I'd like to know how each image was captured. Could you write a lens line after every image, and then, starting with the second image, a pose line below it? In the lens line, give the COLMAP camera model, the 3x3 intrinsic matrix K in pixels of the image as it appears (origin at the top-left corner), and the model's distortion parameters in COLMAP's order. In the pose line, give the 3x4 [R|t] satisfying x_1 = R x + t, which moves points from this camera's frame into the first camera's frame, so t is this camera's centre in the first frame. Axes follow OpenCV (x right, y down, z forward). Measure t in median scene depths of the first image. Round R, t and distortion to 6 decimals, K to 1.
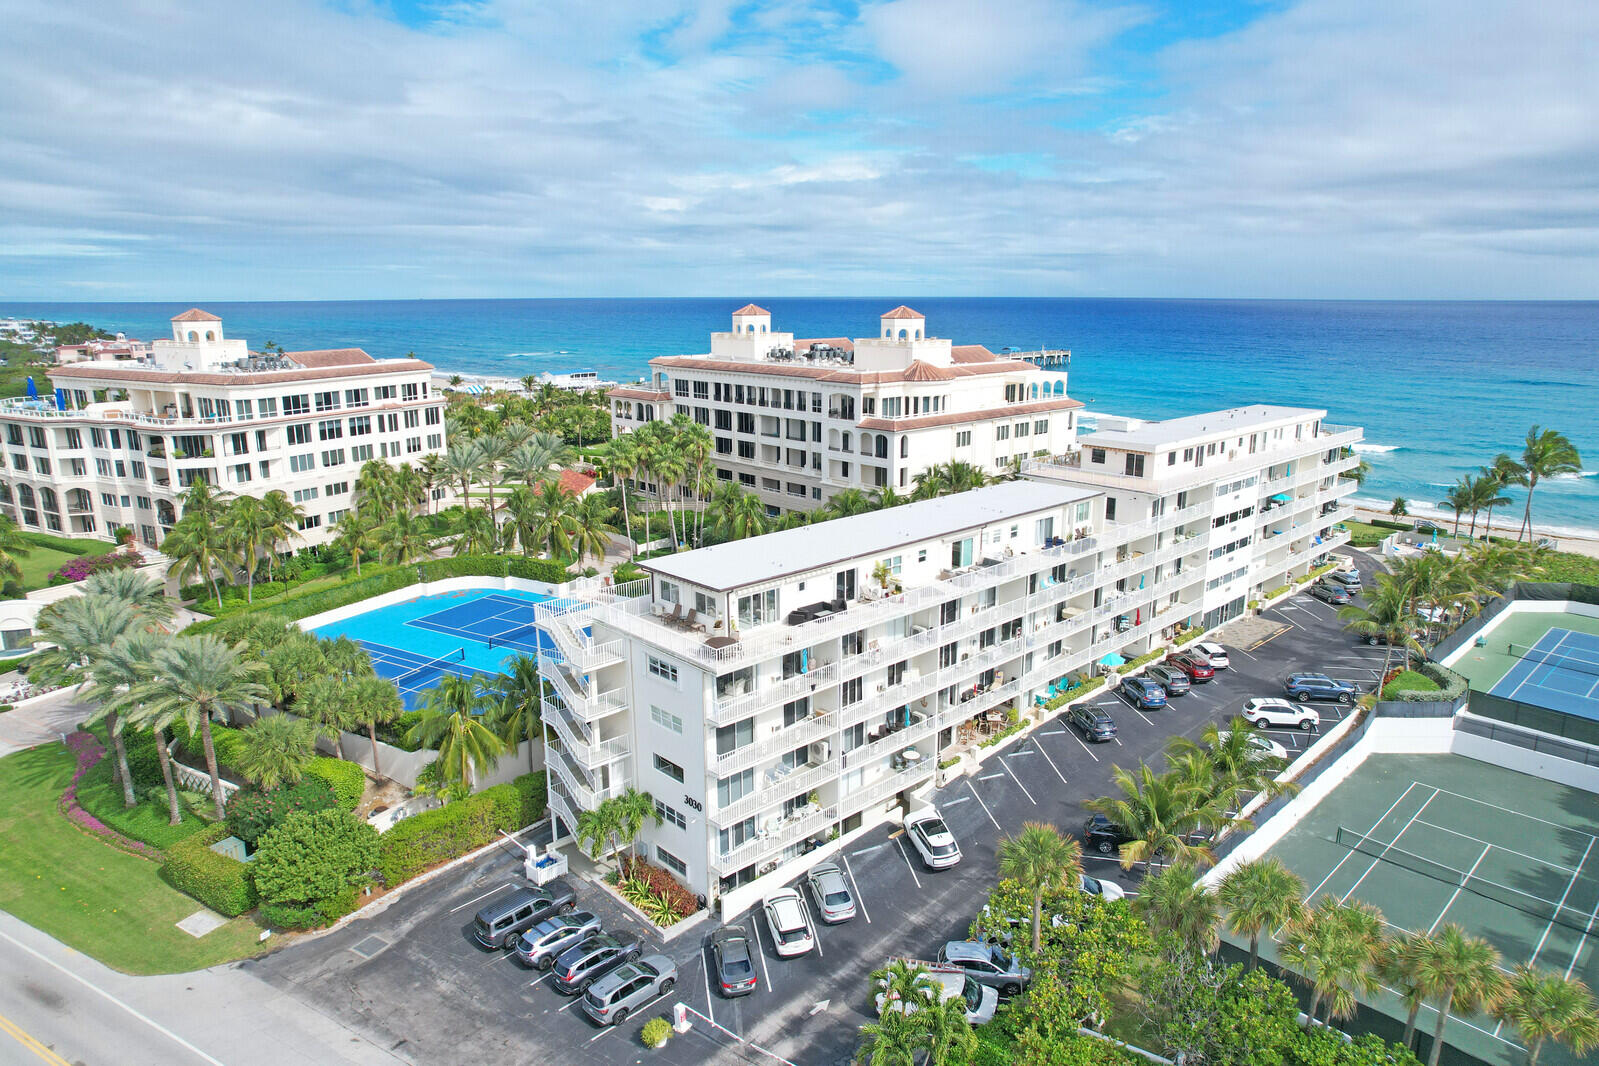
lens RADIAL K [[1017.6, 0, 815.3], [0, 1017.6, 528.2], [0, 0, 1]] dist [-0.074382, 0.061245]
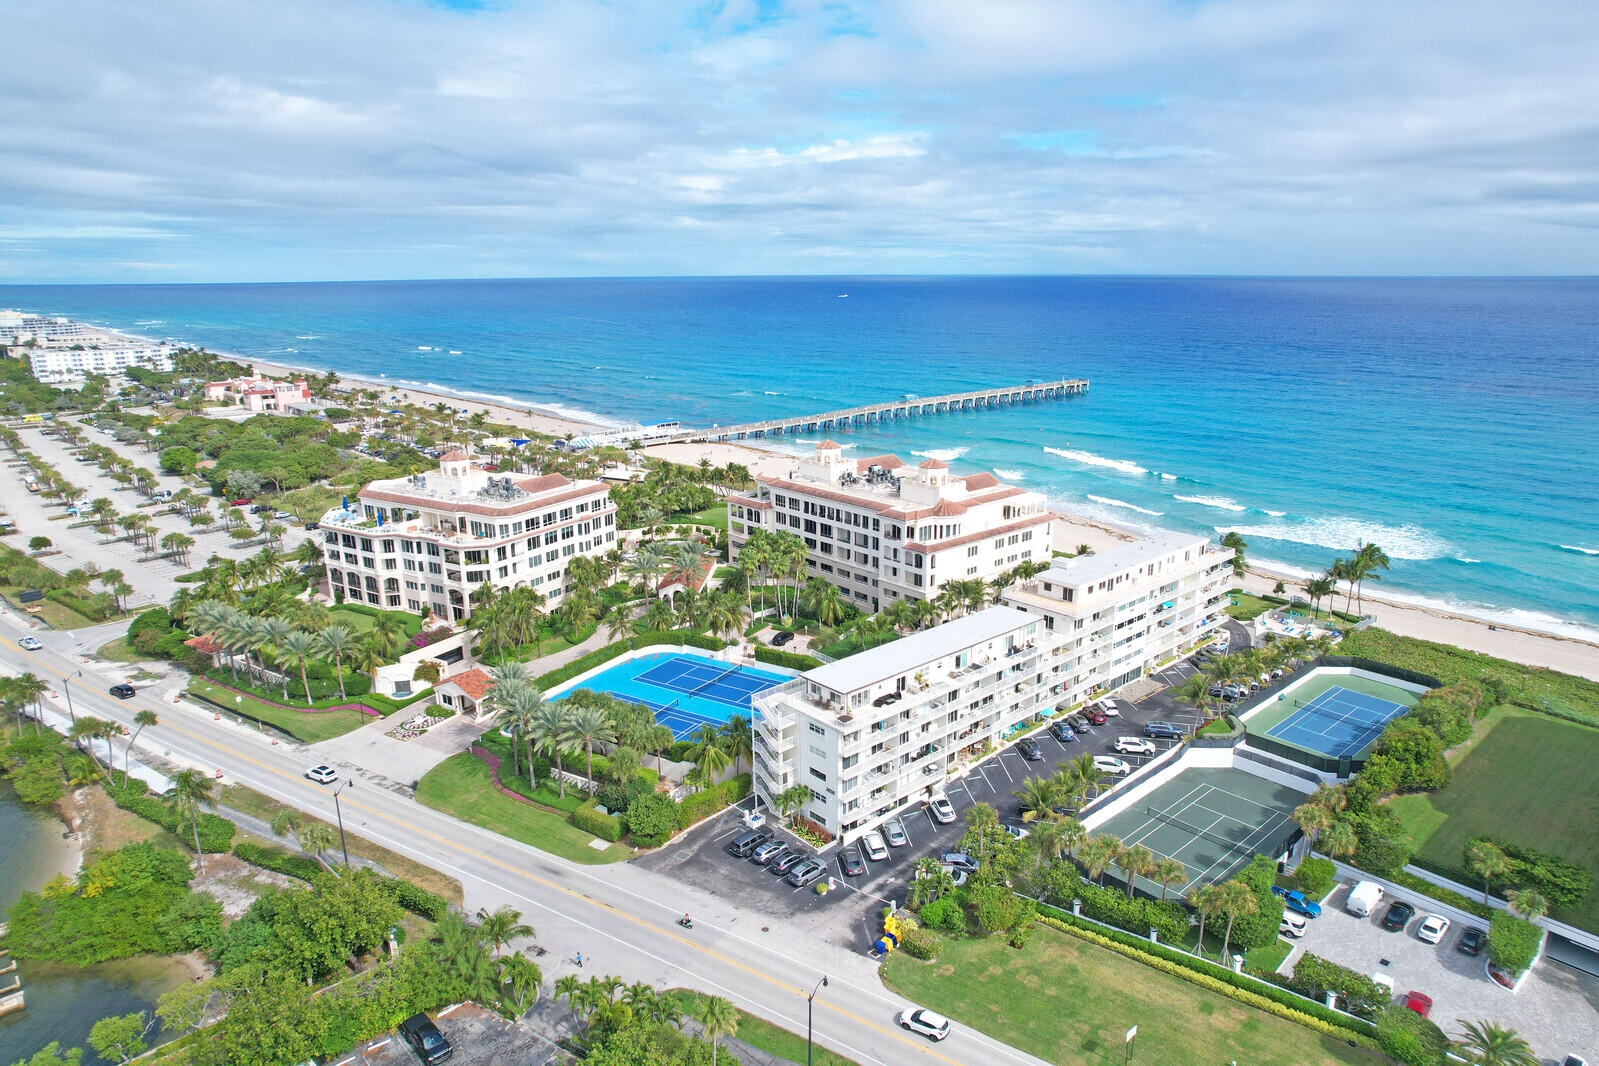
lens RADIAL K [[1017.6, 0, 815.3], [0, 1017.6, 528.2], [0, 0, 1]] dist [-0.074382, 0.061245]
pose [[0.999407, 0.004842, -0.034099, -0.054579], [-0.004112, 0.999762, 0.021447, -0.221935], [0.034195, -0.021294, 0.999188, -0.760660]]
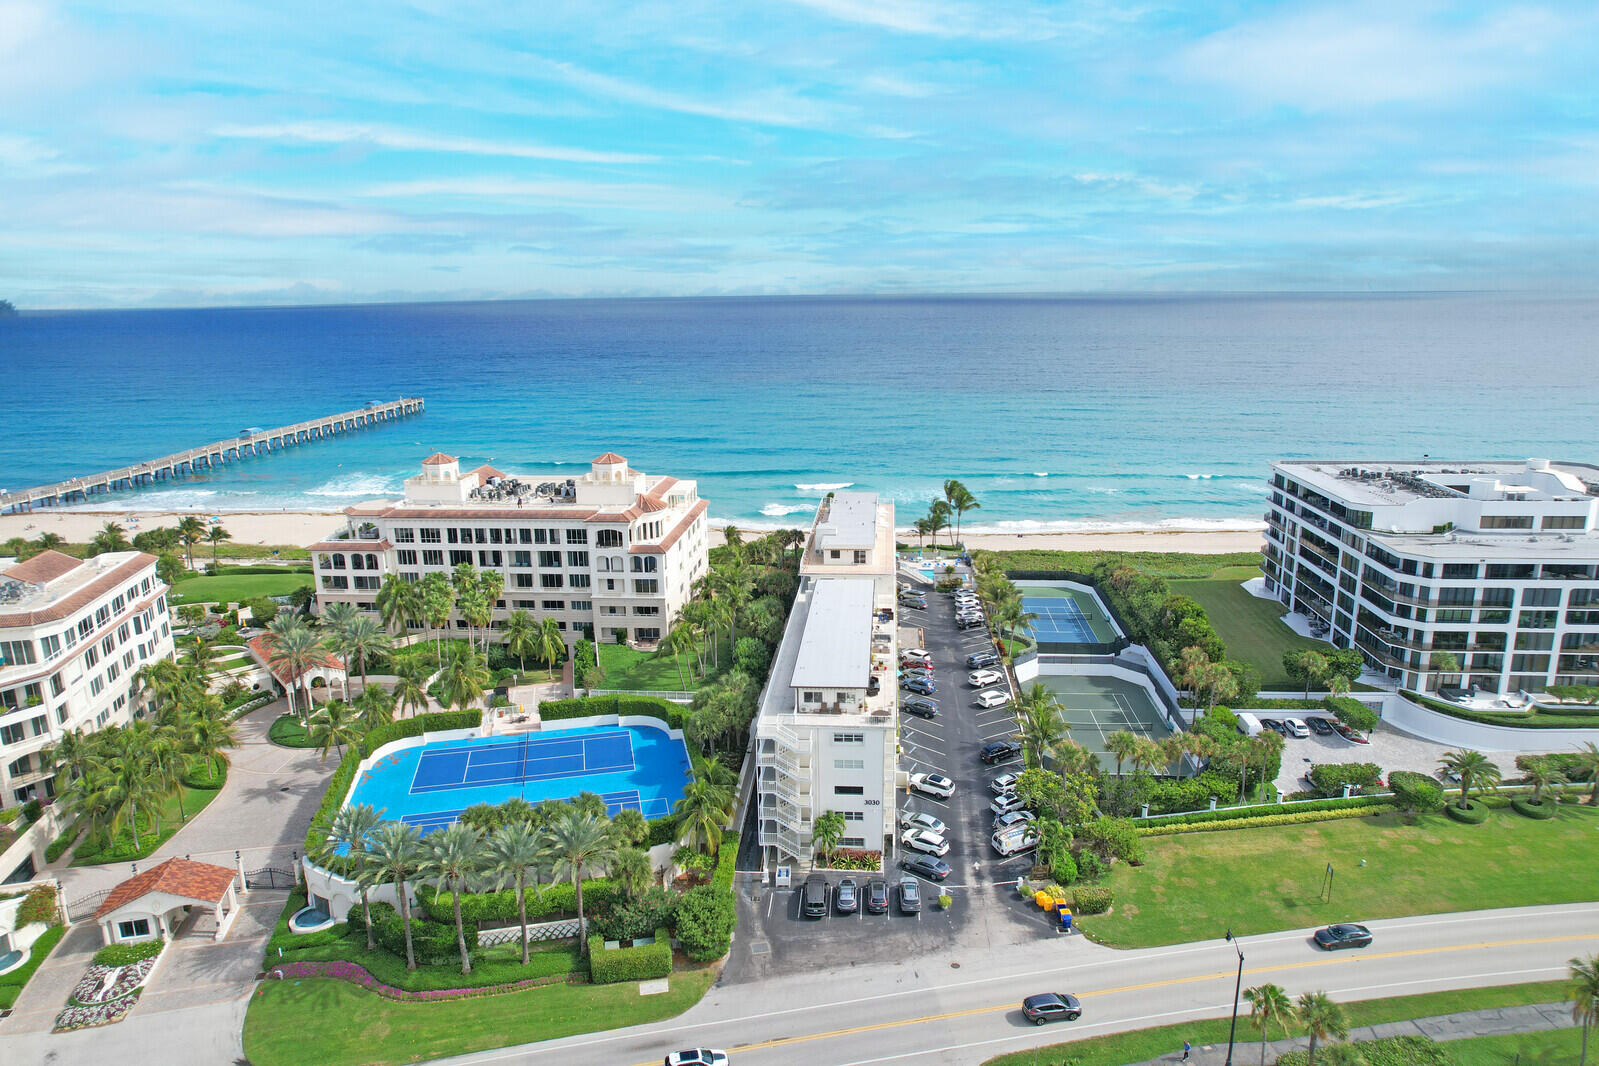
lens RADIAL K [[1017.6, 0, 815.3], [0, 1017.6, 528.2], [0, 0, 1]] dist [-0.074382, 0.061245]
pose [[0.743650, -0.159511, 0.649262, -0.881148], [0.161417, 0.985229, 0.057168, -0.231658], [-0.648791, 0.062288, 0.758413, -0.251036]]
